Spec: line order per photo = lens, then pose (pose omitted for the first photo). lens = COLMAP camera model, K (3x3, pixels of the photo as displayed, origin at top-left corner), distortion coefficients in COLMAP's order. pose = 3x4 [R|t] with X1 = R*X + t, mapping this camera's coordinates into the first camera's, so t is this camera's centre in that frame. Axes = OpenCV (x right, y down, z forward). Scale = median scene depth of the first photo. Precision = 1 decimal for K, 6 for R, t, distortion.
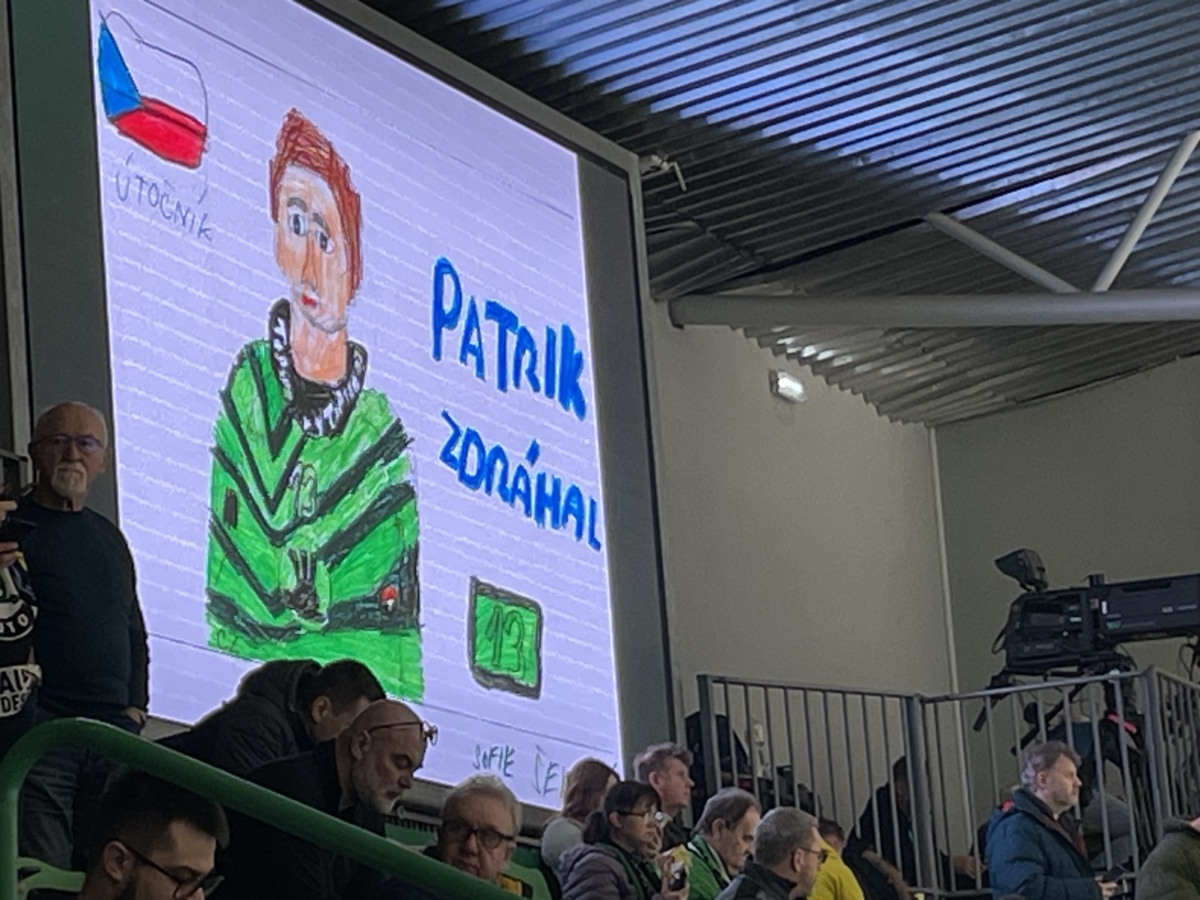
lens RADIAL K [[4637.8, 0, 600.0], [0, 4637.8, 450.0], [0, 0, 1]] dist [0.078084, 0.608589]
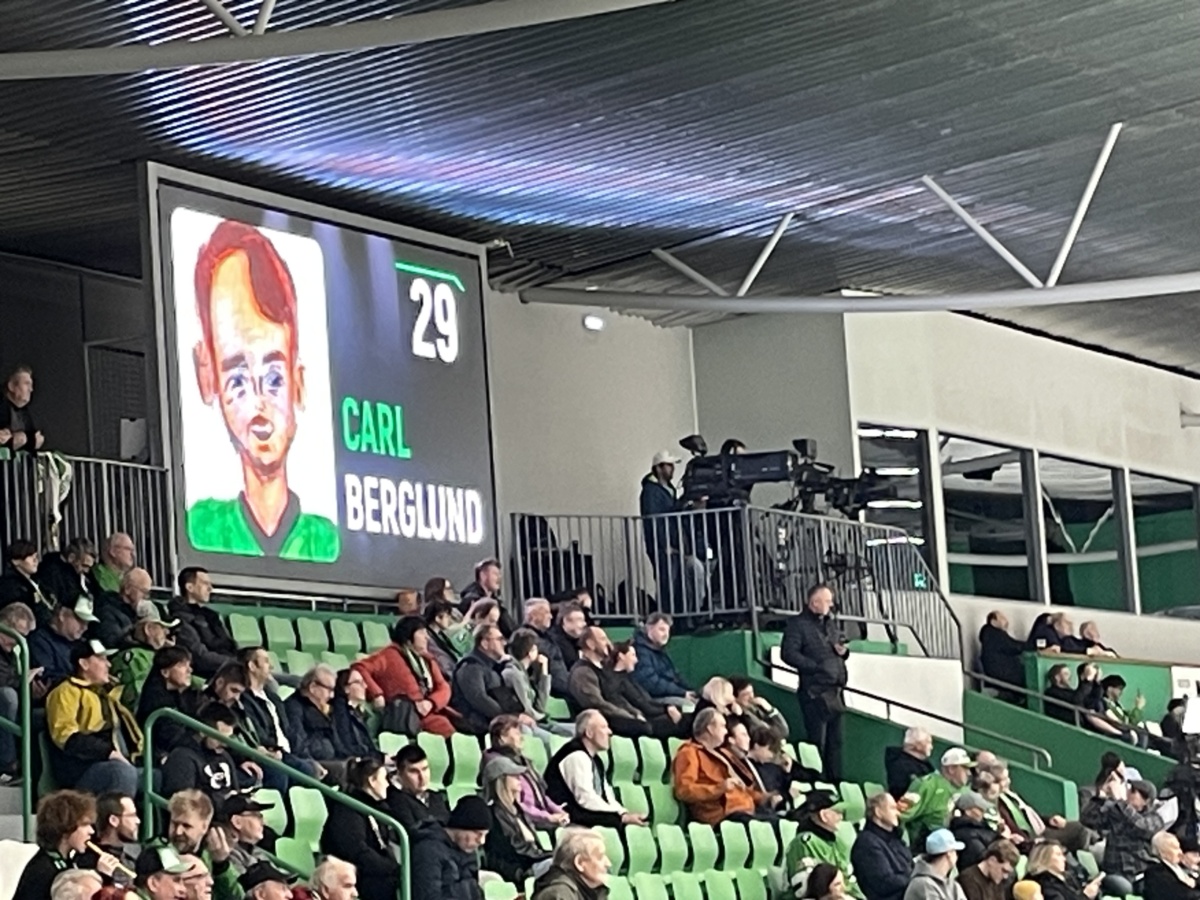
lens RADIAL K [[4193.6, 0, 597.3], [0, 4193.6, 393.4], [0, 0, 1]] dist [0.299377, -4.537789]
pose [[0.999530, 0.000578, -0.030648, 0.104625], [0.002310, 0.995559, 0.094112, -0.159456], [0.030567, -0.094138, 0.995090, -0.728340]]
